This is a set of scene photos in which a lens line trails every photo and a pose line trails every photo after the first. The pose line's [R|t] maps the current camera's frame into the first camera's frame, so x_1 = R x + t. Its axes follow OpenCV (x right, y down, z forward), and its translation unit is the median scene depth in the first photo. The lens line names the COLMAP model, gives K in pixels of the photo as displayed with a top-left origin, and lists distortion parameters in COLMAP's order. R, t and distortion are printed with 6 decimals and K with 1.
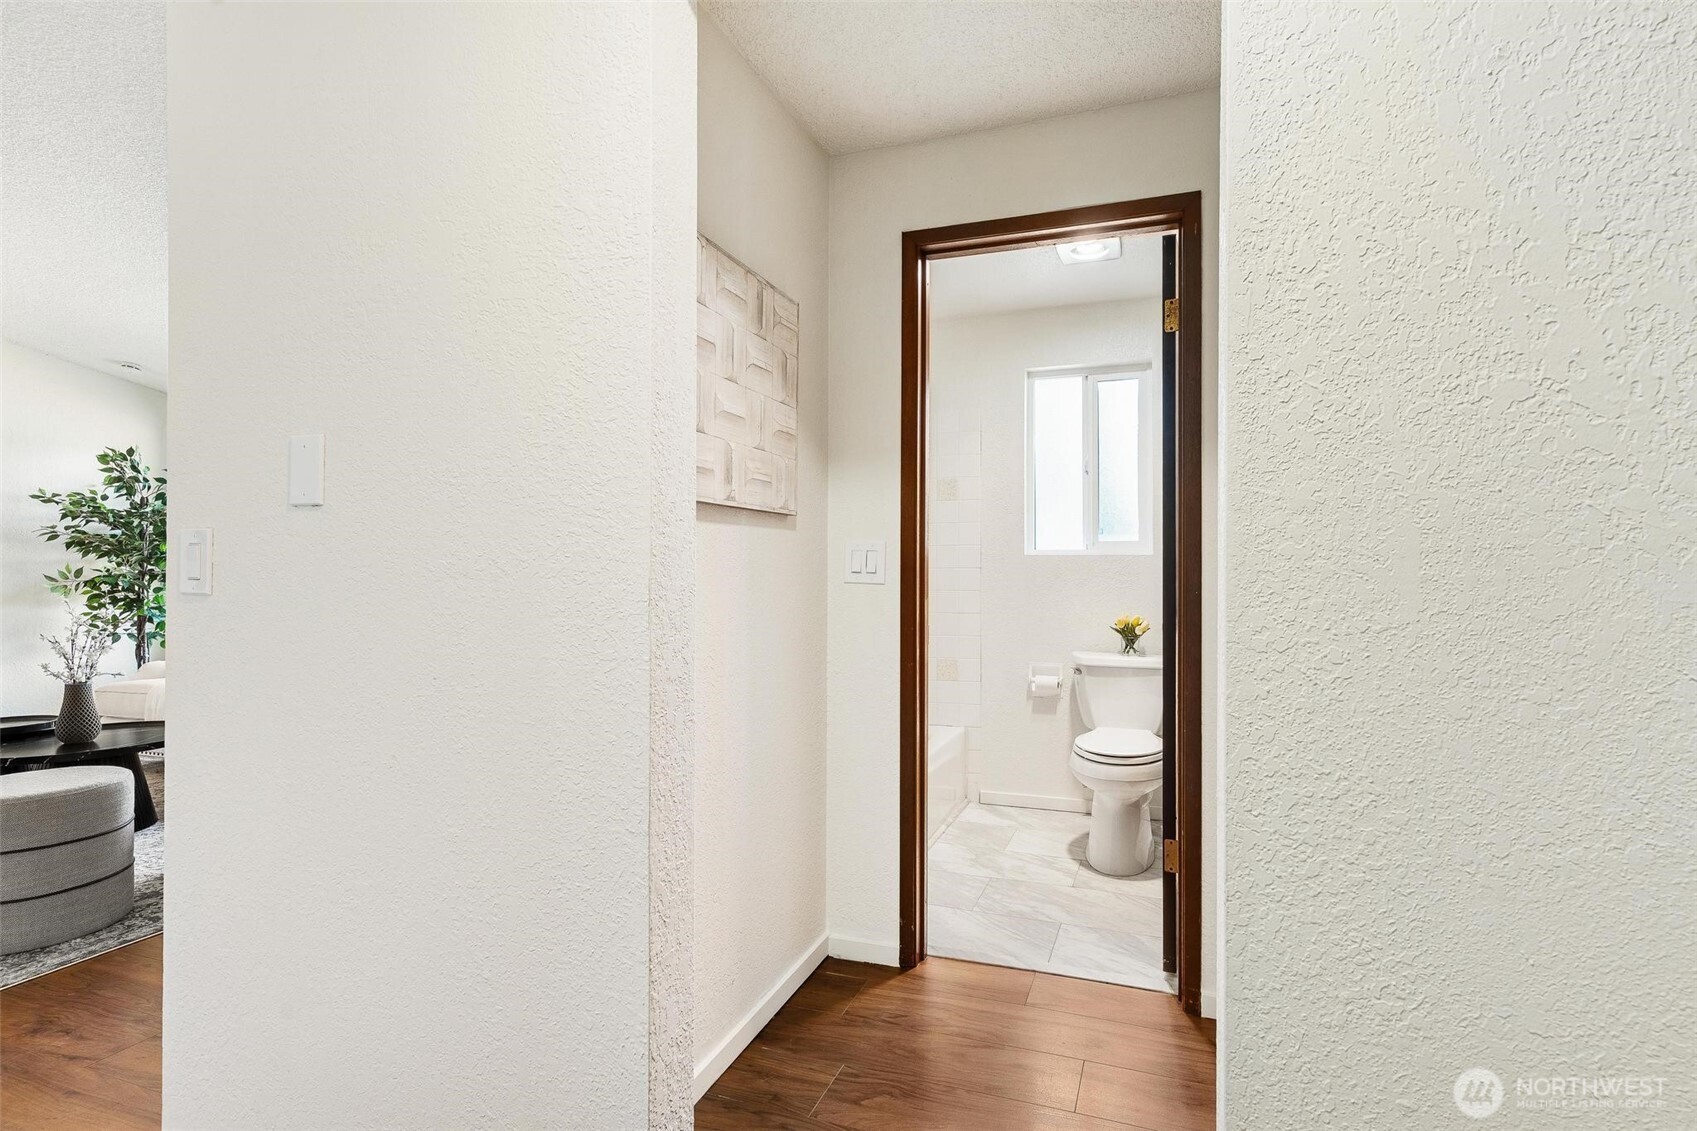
lens RADIAL K [[800.8, 0, 835.6], [0, 800.8, 579.5], [0, 0, 1]] dist [0.012283, -0.000701]
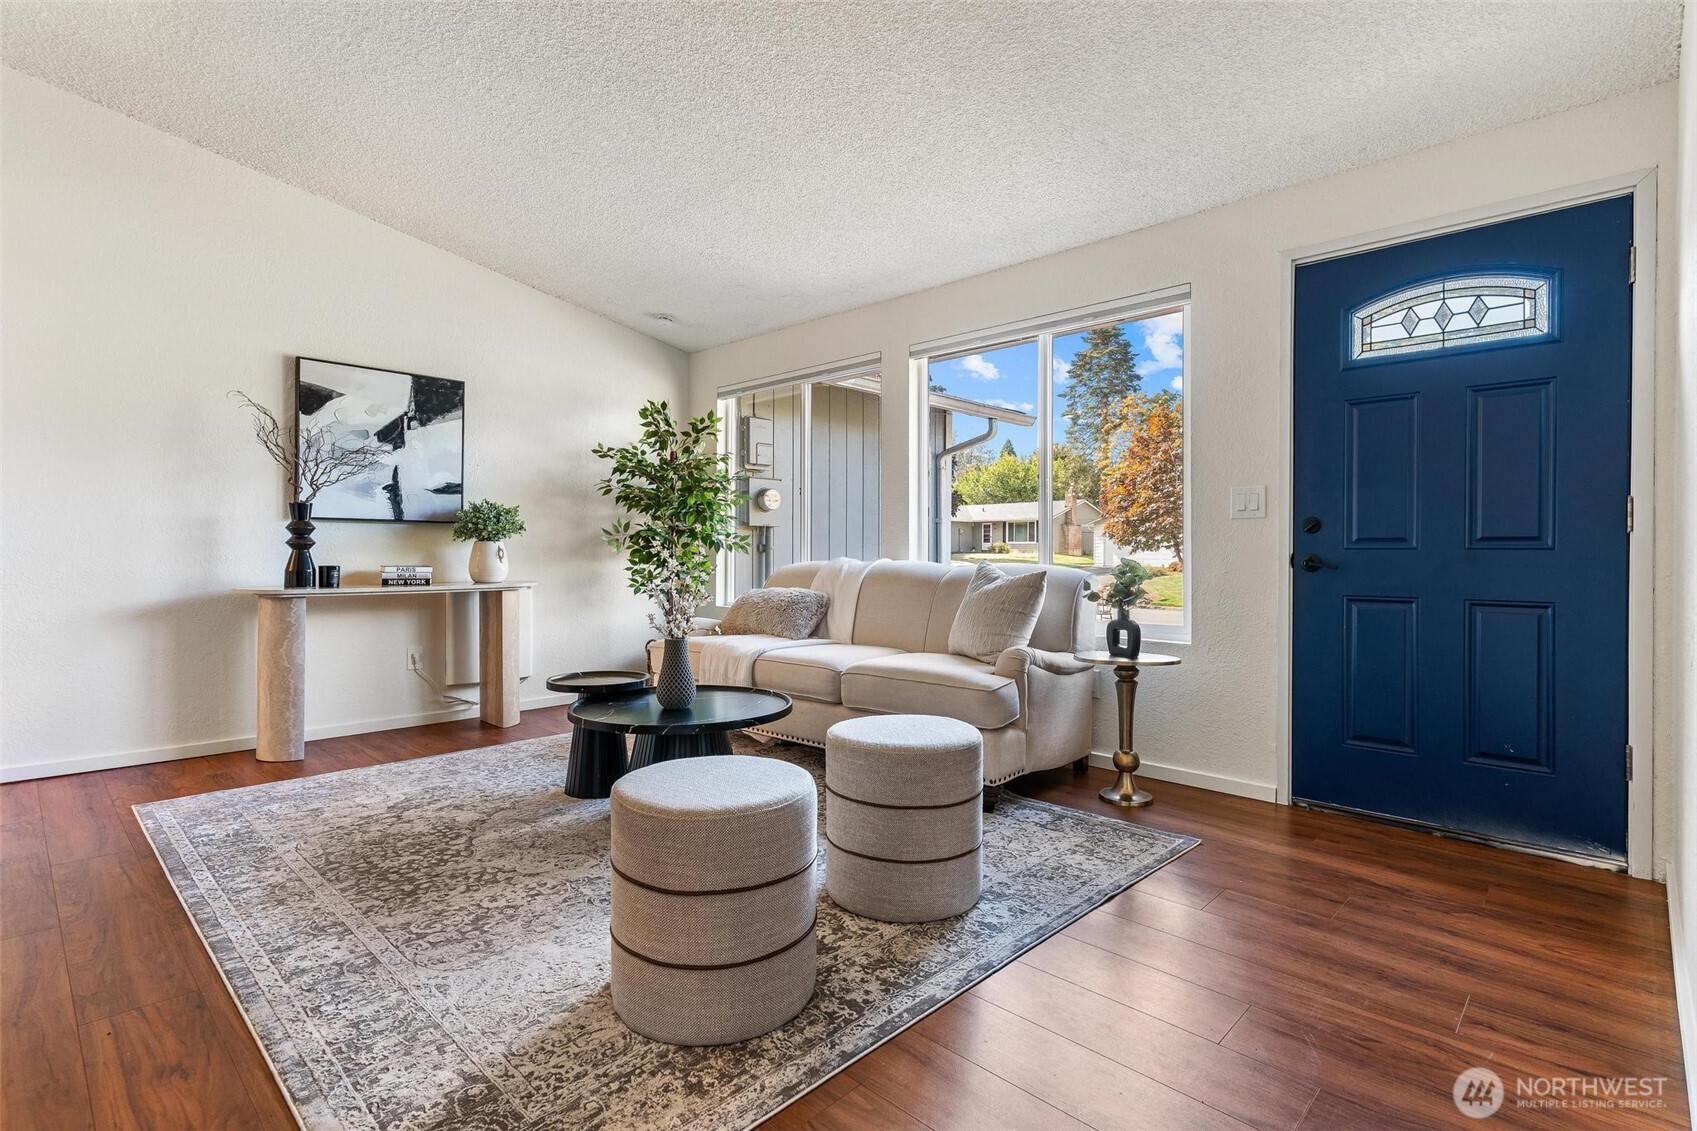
lens RADIAL K [[821.9, 0, 851.2], [0, 821.9, 548.4], [0, 0, 1]] dist [0.003600, -0.000133]
pose [[0.915168, -0.001186, -0.403070, -0.262148], [-0.002027, 0.999969, -0.007544, 0.024557], [0.403067, 0.007721, 0.915138, 0.175921]]
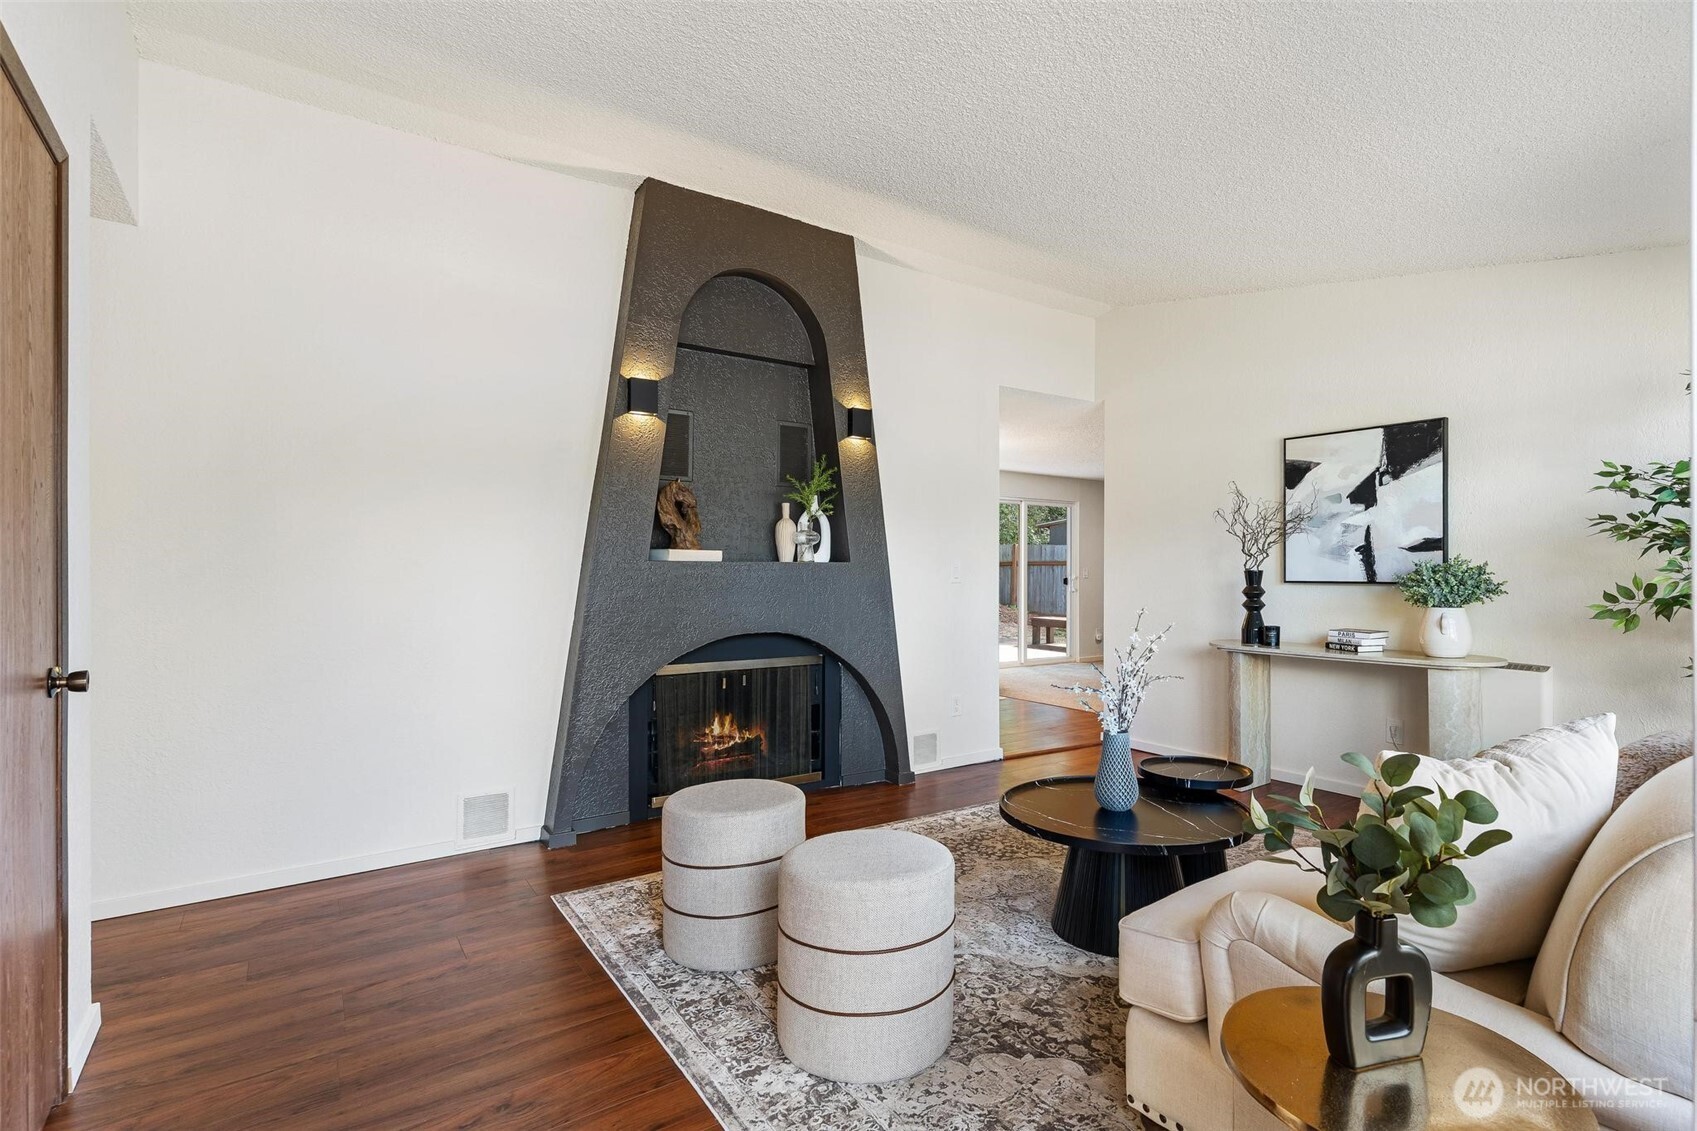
lens RADIAL K [[780.7, 0, 848.5], [0, 780.7, 565.5], [0, 0, 1]] dist [0.000971, -0.000021]
pose [[-0.569069, -0.014755, -0.822157, -0.115224], [-0.004890, 0.999882, -0.014560, -0.010424], [0.822275, -0.004266, -0.569074, 0.739919]]
